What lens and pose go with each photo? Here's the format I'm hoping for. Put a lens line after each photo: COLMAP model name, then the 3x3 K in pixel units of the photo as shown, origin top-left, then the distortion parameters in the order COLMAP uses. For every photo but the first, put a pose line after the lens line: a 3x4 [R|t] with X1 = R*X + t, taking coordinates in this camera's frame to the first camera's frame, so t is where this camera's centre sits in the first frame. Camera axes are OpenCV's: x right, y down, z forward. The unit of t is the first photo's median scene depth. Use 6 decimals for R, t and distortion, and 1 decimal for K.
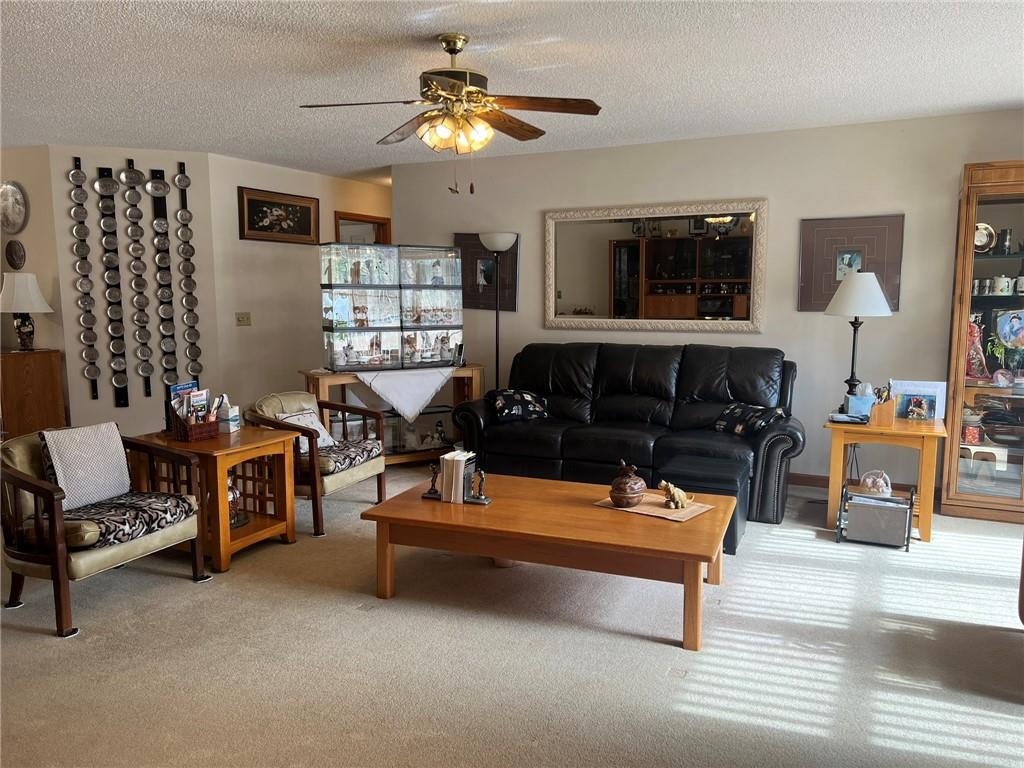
lens RADIAL K [[782.1, 0, 512.0], [0, 782.1, 384.0], [0, 0, 1]] dist [0.031598, -0.008363]
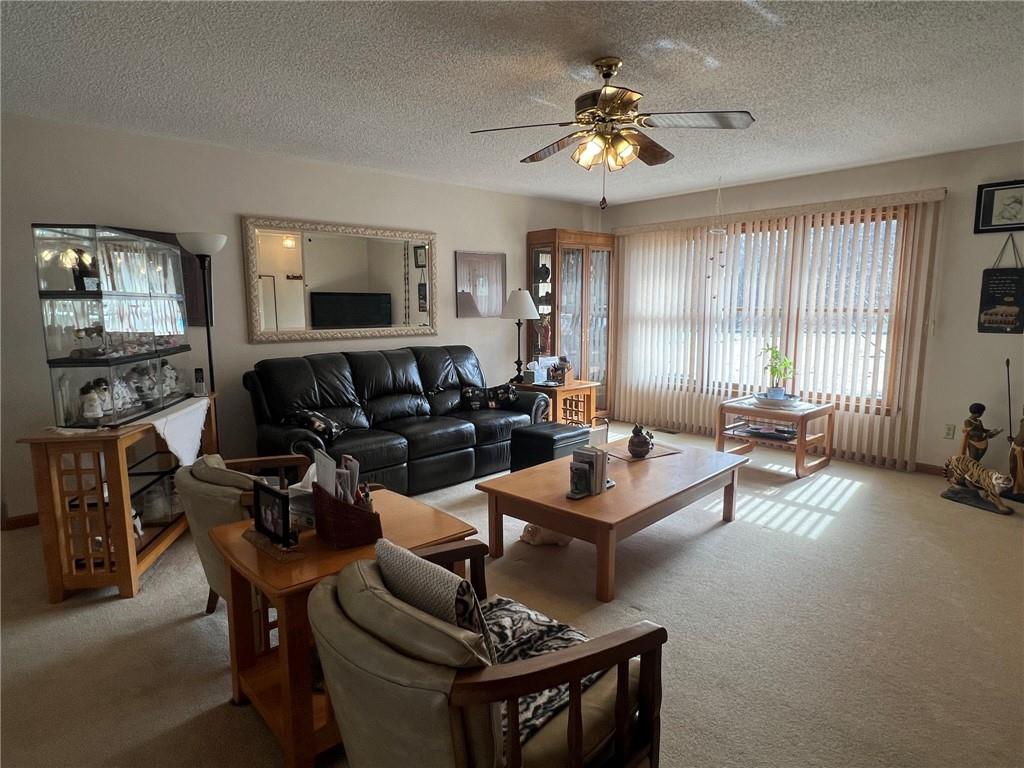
lens RADIAL K [[596.6, 0, 504.8], [0, 596.6, 390.7], [0, 0, 1]] dist [0.000381, 0.002398]
pose [[0.366597, -0.129774, 0.921285, -0.660359], [0.118841, 0.988644, 0.091973, -0.058926], [-0.922759, 0.075769, 0.377857, 0.609201]]
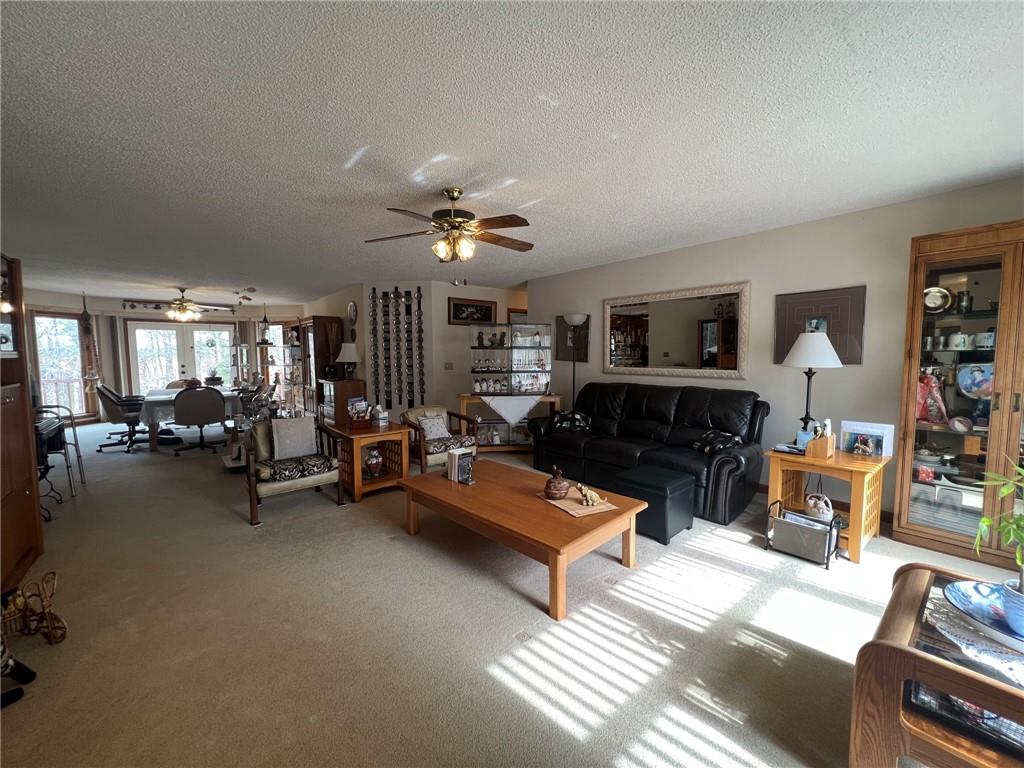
lens RADIAL K [[411.4, 0, 512.0], [0, 411.4, 384.0], [0, 0, 1]] dist [0.000493, 0.000399]
pose [[0.912113, 0.027822, -0.408994, 0.275817], [-0.047336, 0.998169, -0.037667, -0.012833], [0.407197, 0.053716, 0.911759, 0.211886]]
